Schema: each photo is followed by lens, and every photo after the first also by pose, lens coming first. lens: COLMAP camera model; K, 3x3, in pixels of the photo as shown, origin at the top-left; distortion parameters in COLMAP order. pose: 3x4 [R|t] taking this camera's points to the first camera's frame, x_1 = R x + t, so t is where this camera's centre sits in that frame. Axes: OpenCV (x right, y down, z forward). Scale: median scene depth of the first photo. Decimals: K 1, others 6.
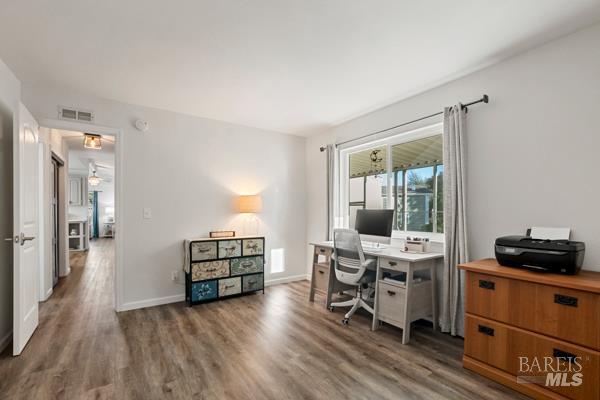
lens RADIAL K [[261.8, 0, 295.5], [0, 261.8, 217.5], [0, 0, 1]] dist [-0.036715, -0.000123]
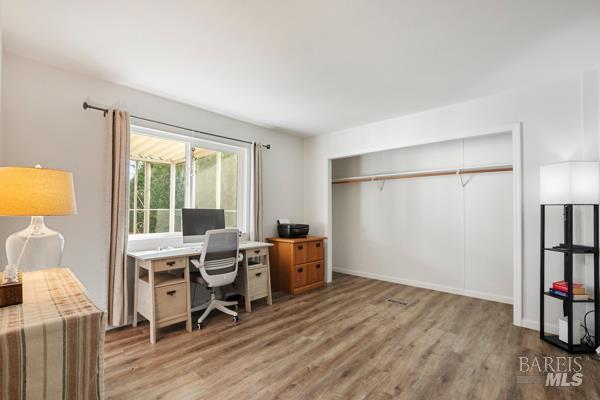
lens RADIAL K [[261.8, 0, 299.3], [0, 261.8, 202.2], [0, 0, 1]] dist [-0.036715, -0.000123]
pose [[-0.219663, 0.015036, 0.975460, -1.073879], [-0.004085, 0.999858, -0.016332, -0.057057], [-0.975567, -0.007572, -0.219570, 1.207891]]
